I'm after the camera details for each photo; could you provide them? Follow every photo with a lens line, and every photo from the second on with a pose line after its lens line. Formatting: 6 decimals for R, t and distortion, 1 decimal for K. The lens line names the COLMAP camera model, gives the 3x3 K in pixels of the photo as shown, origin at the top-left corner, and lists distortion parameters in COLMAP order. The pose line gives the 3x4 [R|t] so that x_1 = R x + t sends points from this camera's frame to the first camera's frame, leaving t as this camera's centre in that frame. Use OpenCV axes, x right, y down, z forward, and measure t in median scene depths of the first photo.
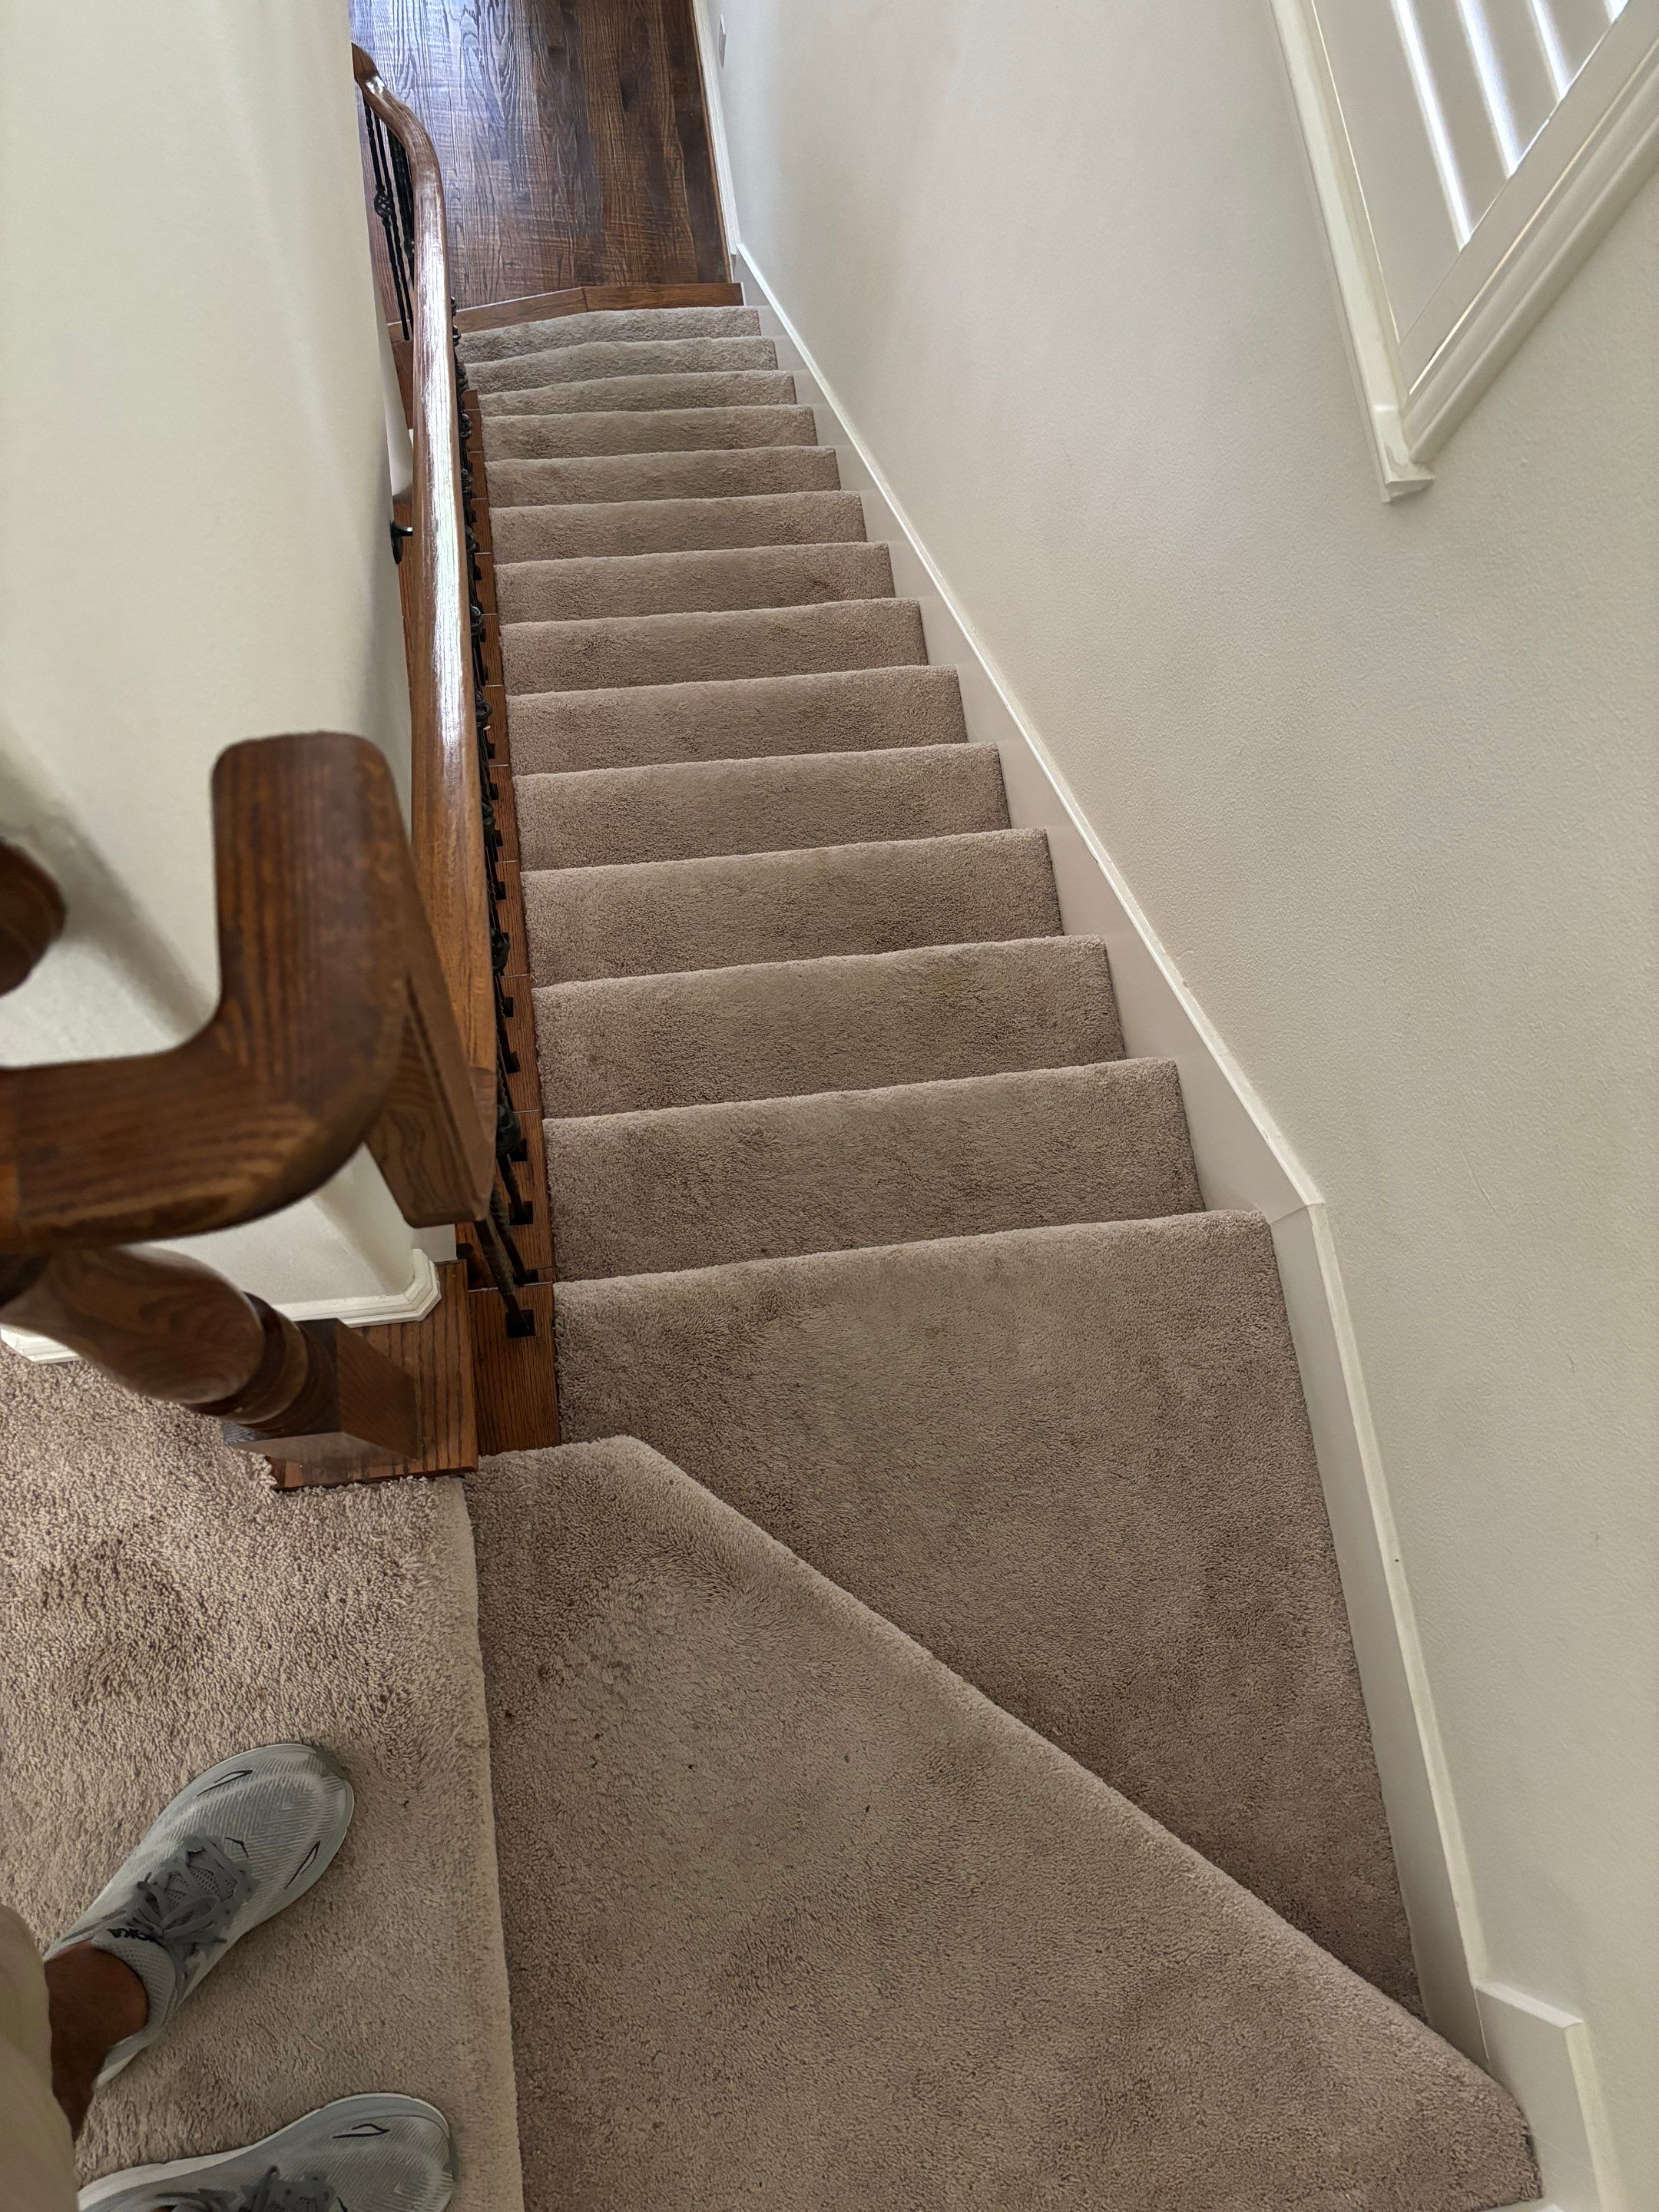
lens RADIAL K [[1610.6, 0, 830.3], [0, 1610.6, 1076.0], [0, 0, 1]] dist [0.088771, -0.107986]
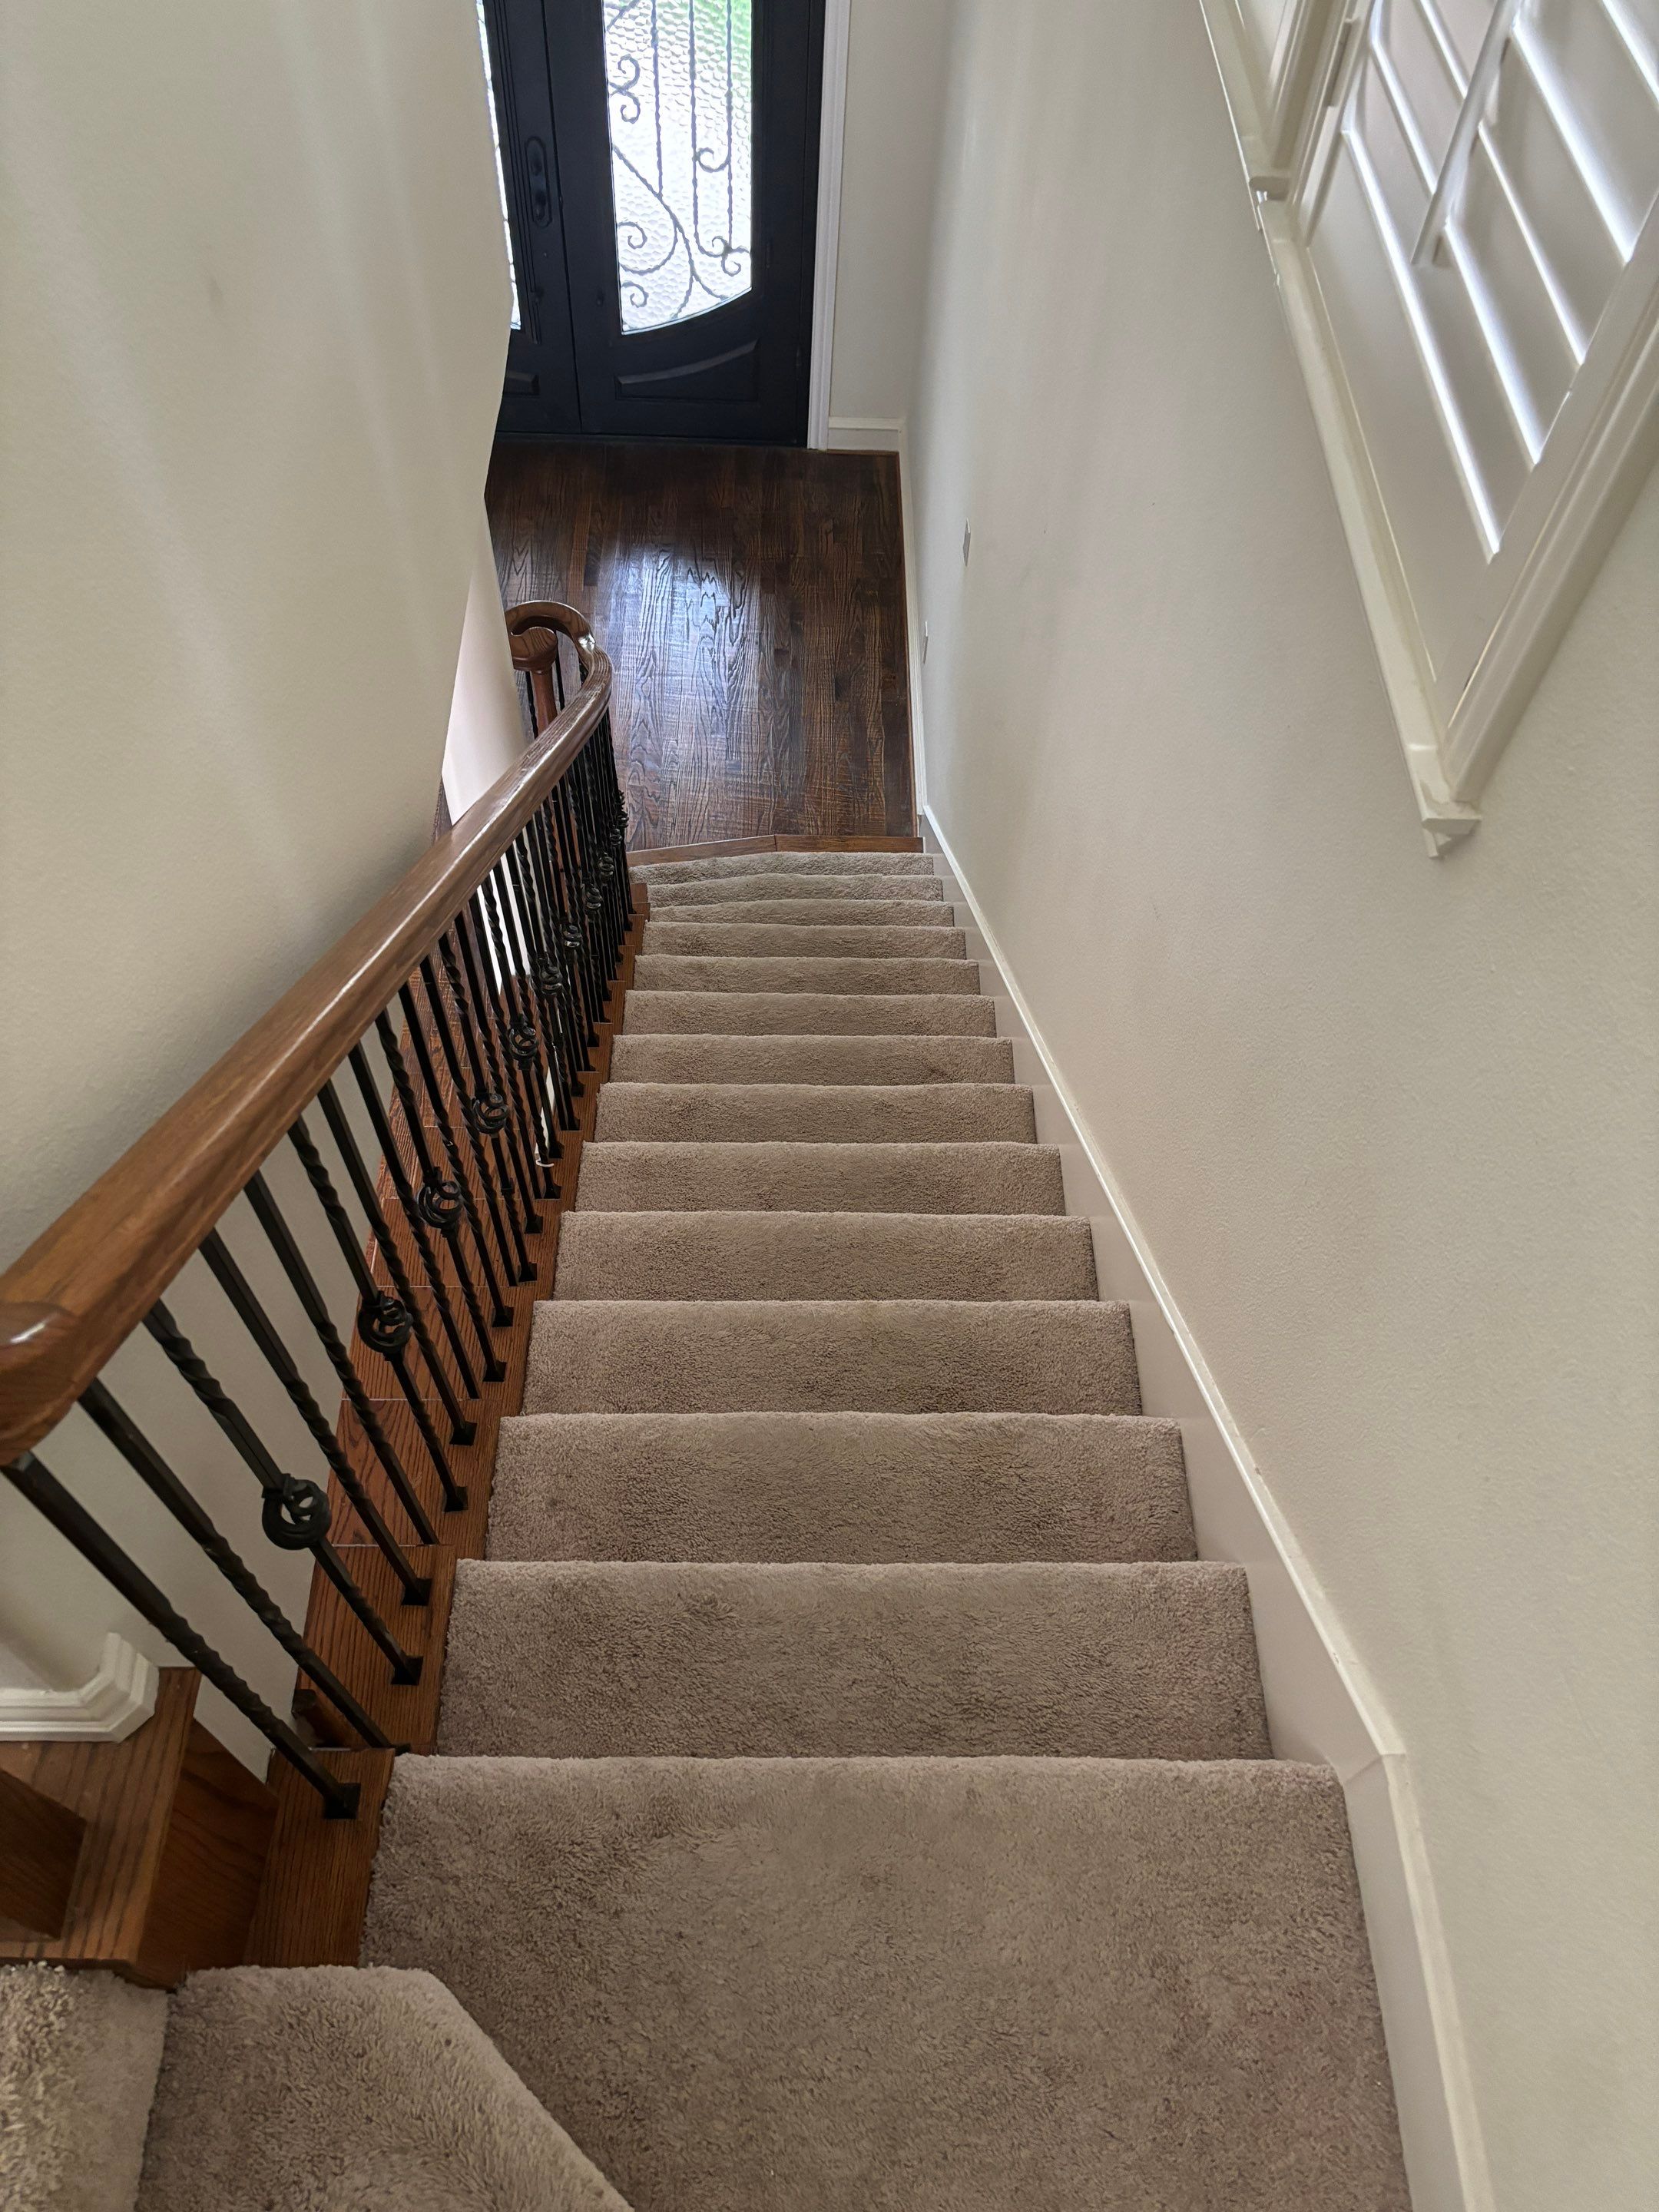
lens RADIAL K [[1648.6, 0, 811.5], [0, 1648.6, 1104.7], [0, 0, 1]] dist [0.059466, -0.071245]
pose [[0.988856, 0.060727, -0.135925, 0.101400], [-0.100248, 0.946612, -0.306392, 0.048241], [0.110062, 0.316604, 0.942151, 0.132399]]
